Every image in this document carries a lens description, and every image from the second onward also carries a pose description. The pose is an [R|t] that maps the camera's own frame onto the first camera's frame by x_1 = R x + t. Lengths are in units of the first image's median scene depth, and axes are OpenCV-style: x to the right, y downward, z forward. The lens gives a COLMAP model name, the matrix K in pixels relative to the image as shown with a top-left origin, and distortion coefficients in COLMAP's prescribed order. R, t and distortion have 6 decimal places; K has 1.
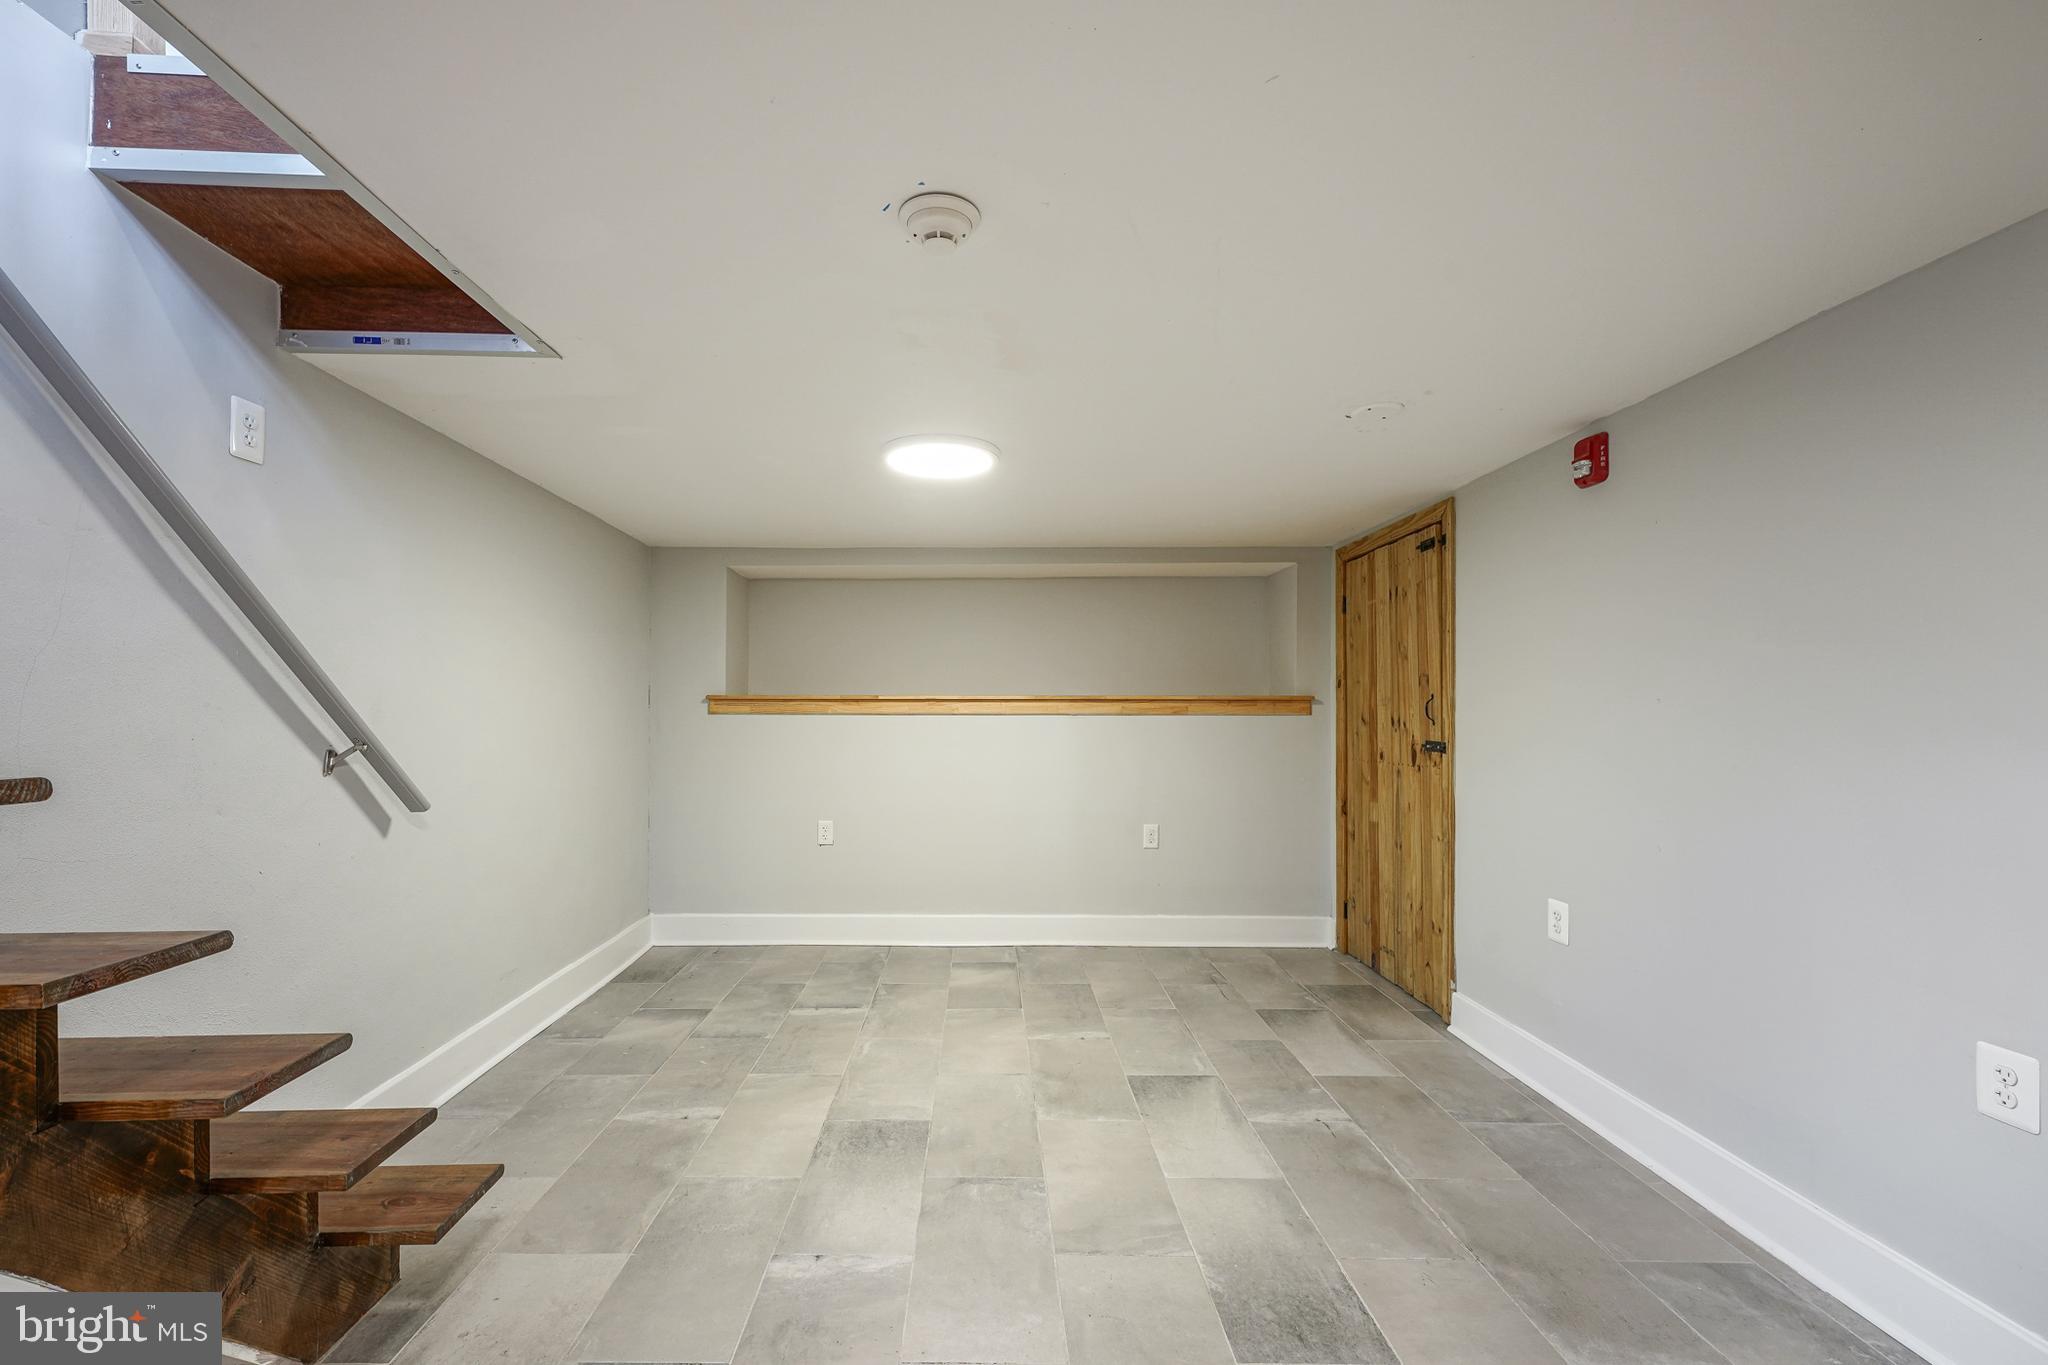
lens RADIAL K [[837.1, 0, 1019.6], [0, 837.1, 715.6], [0, 0, 1]] dist [-0.000602, -0.000188]
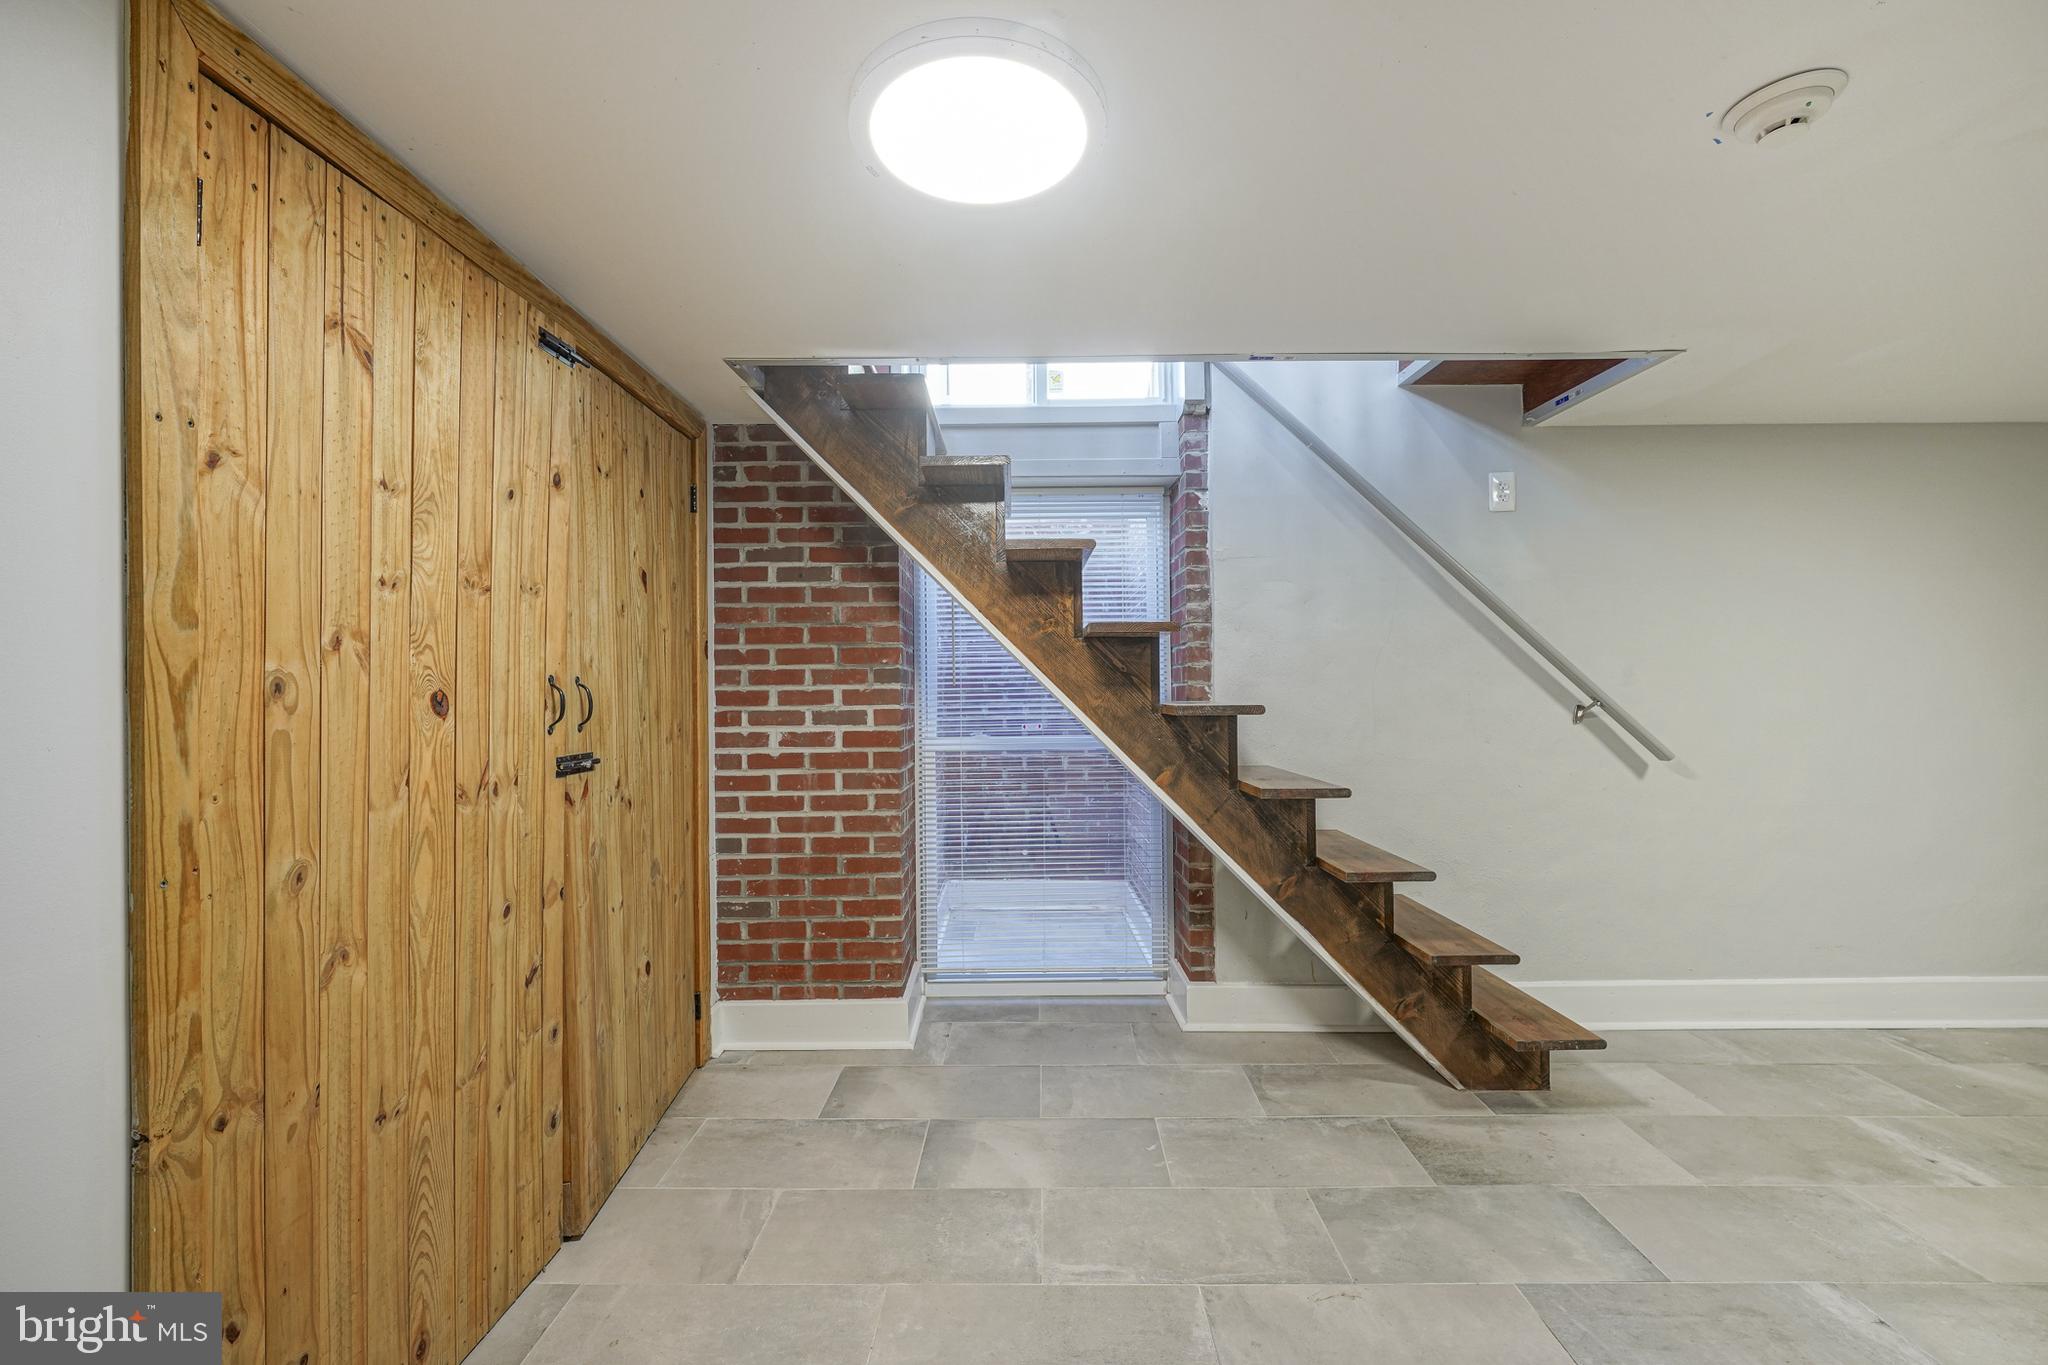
lens RADIAL K [[829.9, 0, 987.4], [0, 829.9, 680.7], [0, 0, 1]] dist [0.000195, 0.000076]
pose [[-0.069991, -0.005772, -0.997531, 0.637806], [0.008902, 0.999940, -0.006411, 0.003509], [0.997508, -0.009328, -0.069935, 0.170188]]
